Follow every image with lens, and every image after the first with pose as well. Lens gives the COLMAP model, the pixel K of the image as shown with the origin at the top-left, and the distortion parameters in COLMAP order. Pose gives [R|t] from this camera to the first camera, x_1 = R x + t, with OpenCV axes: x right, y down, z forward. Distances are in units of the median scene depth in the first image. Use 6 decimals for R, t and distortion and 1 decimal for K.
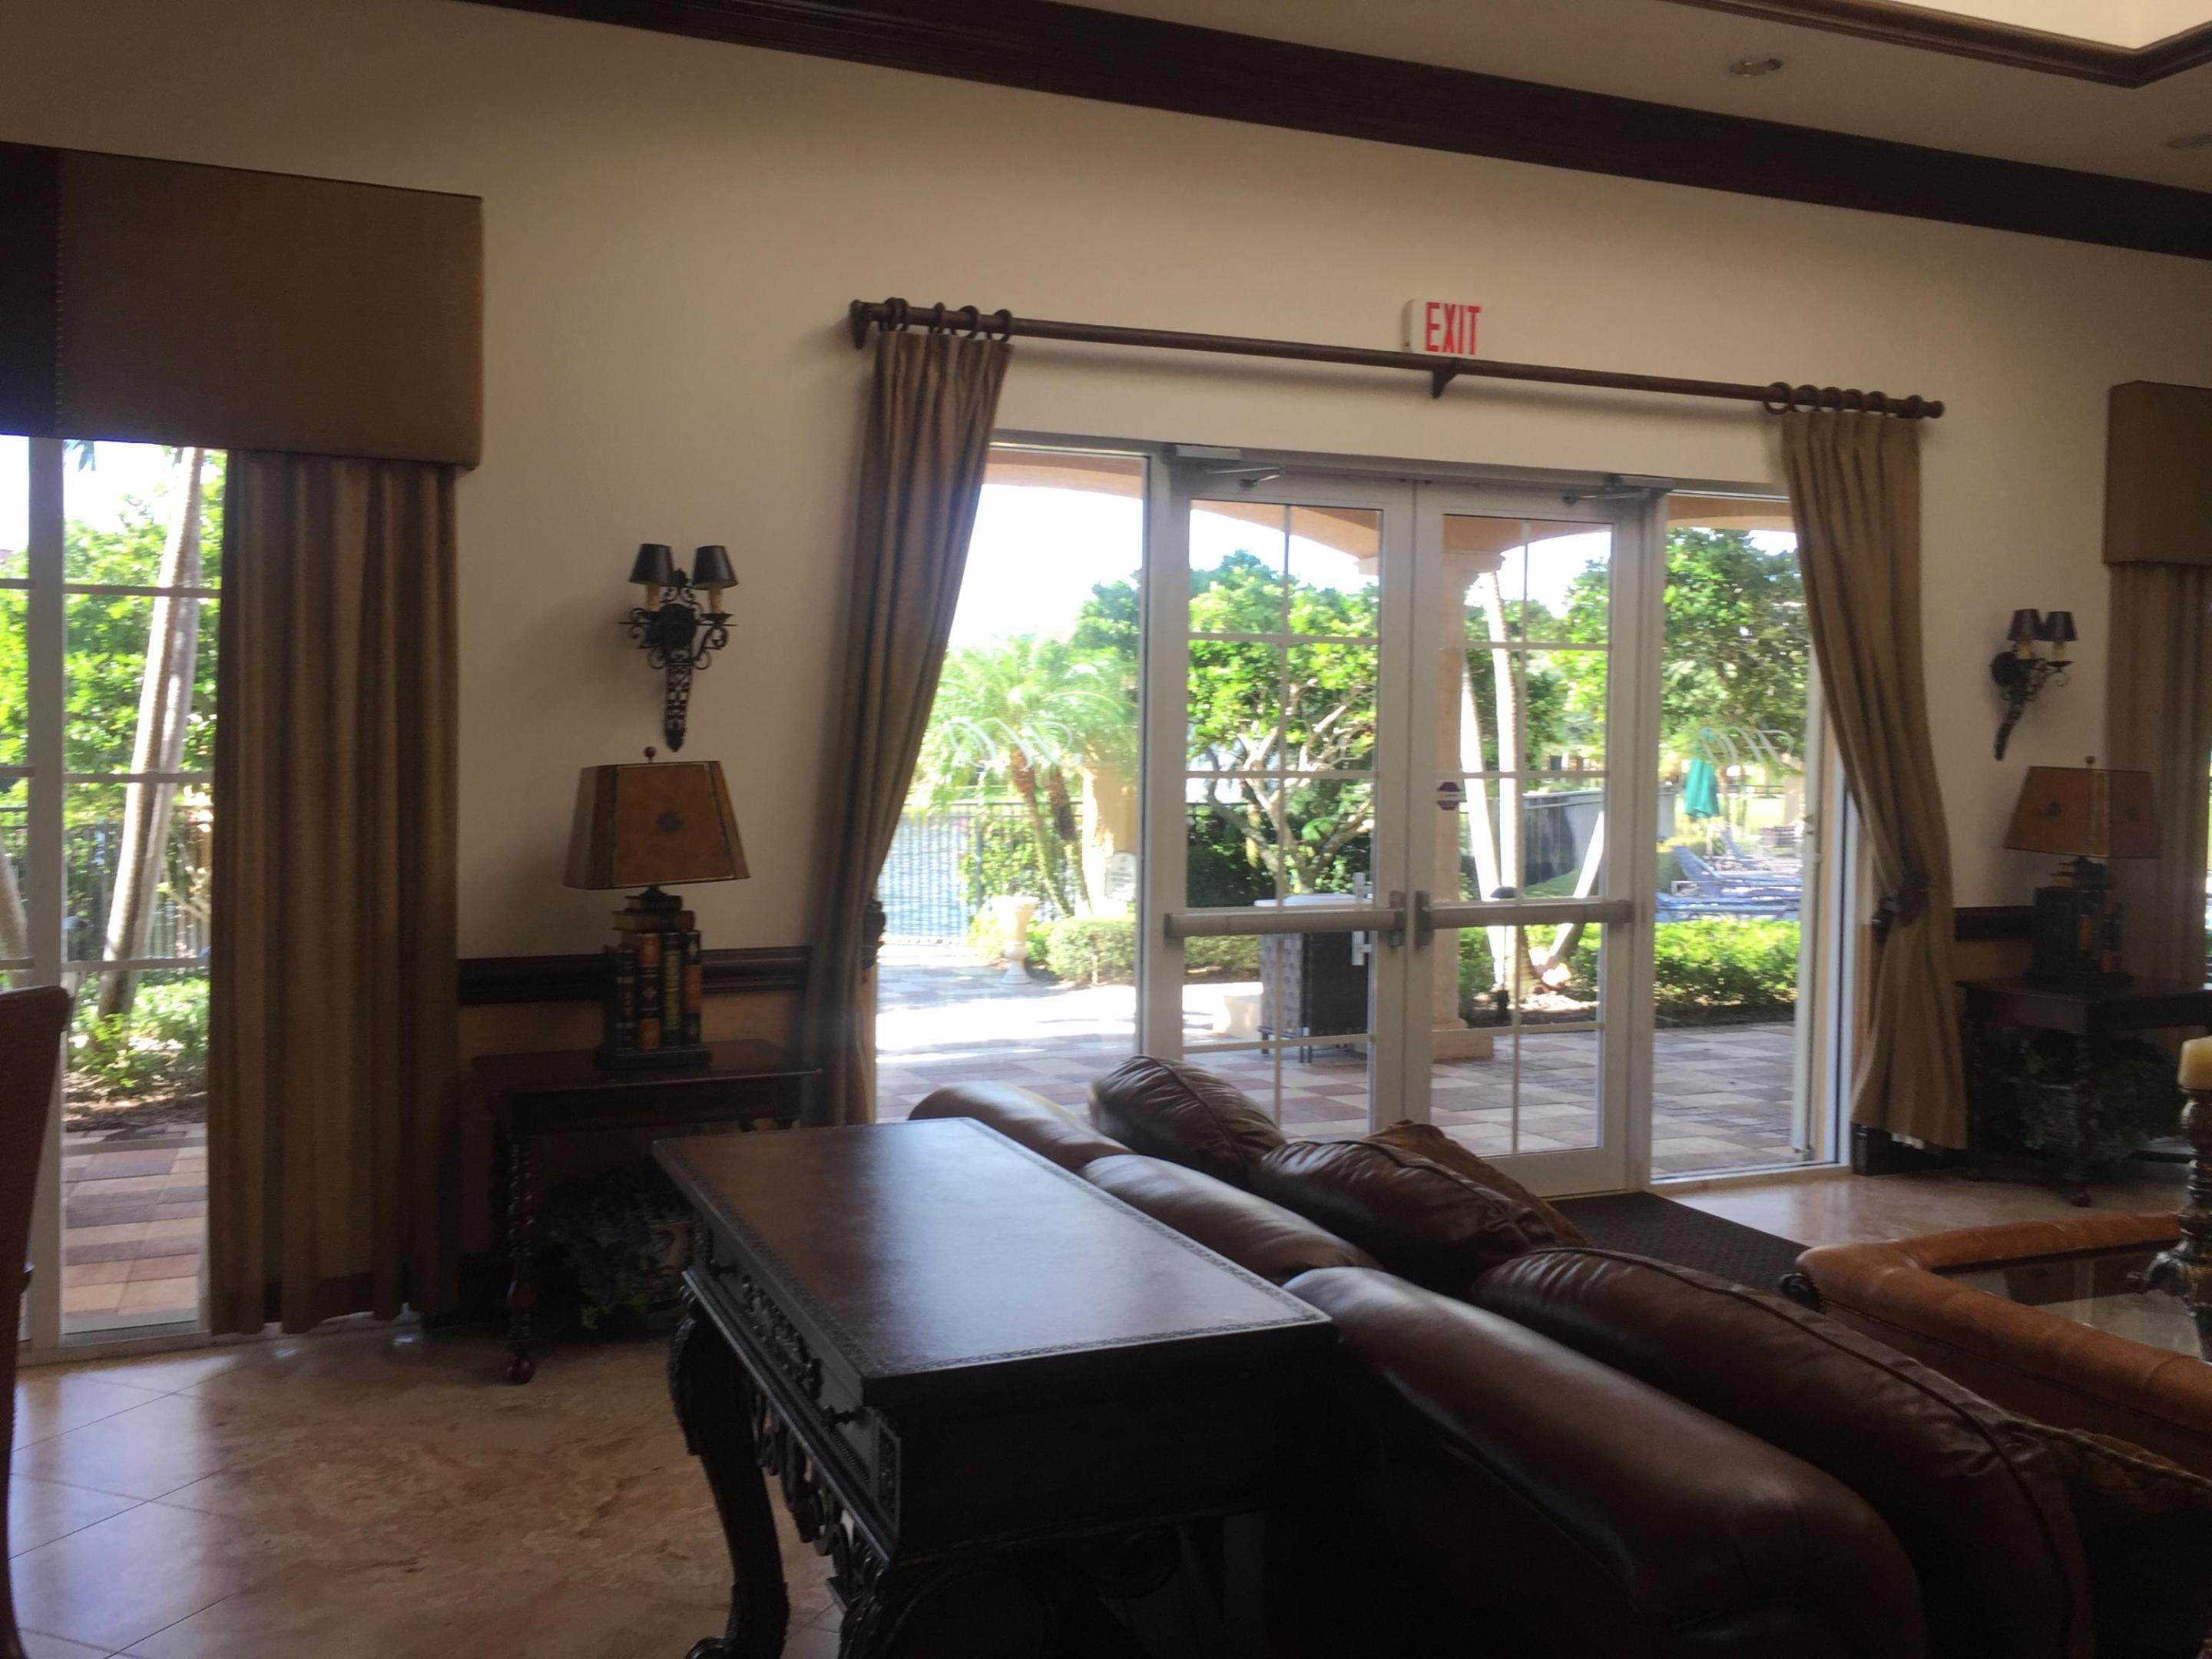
lens RADIAL K [[1885.3, 0, 1136.1], [0, 1885.3, 827.4], [0, 0, 1]] dist [0.076322, -0.099266]
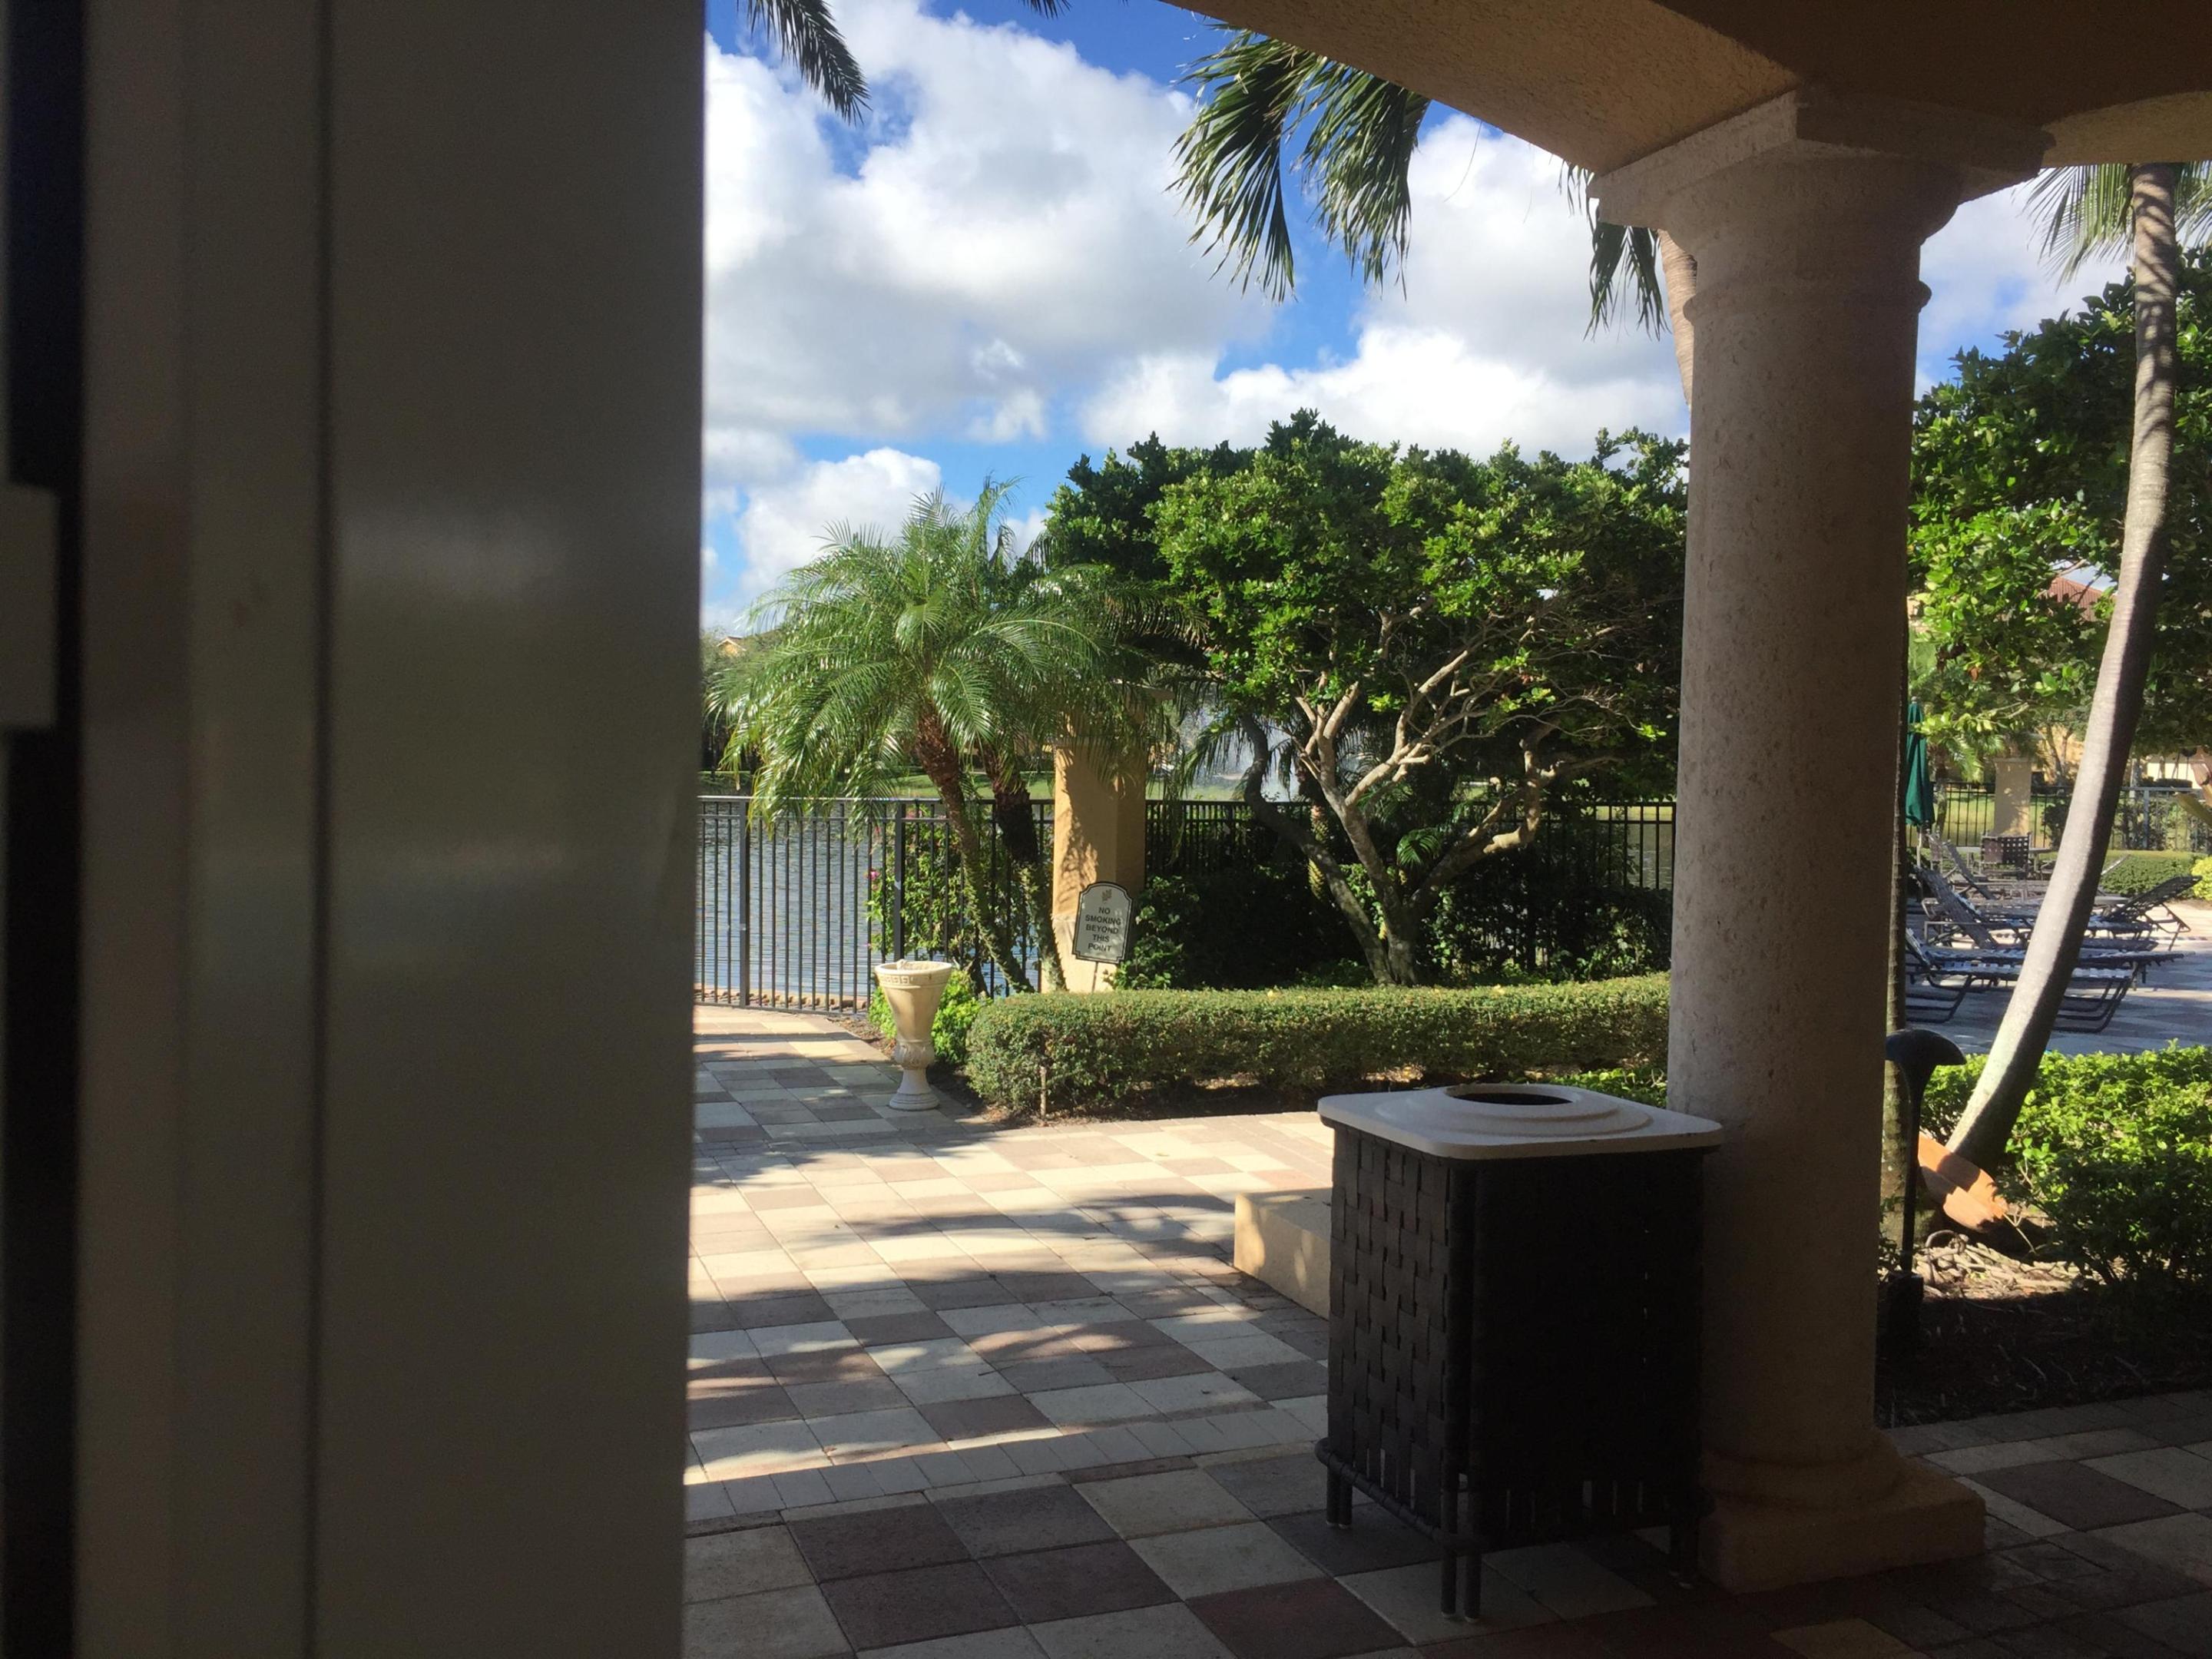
lens RADIAL K [[1926.6, 0, 1104.0], [0, 1926.6, 808.6], [0, 0, 1]] dist [0.064280, -0.110856]
pose [[0.998741, 0.011018, -0.048939, 0.023042], [-0.011170, 0.999934, -0.002839, -0.009661], [0.048904, 0.003382, 0.998798, 0.363354]]
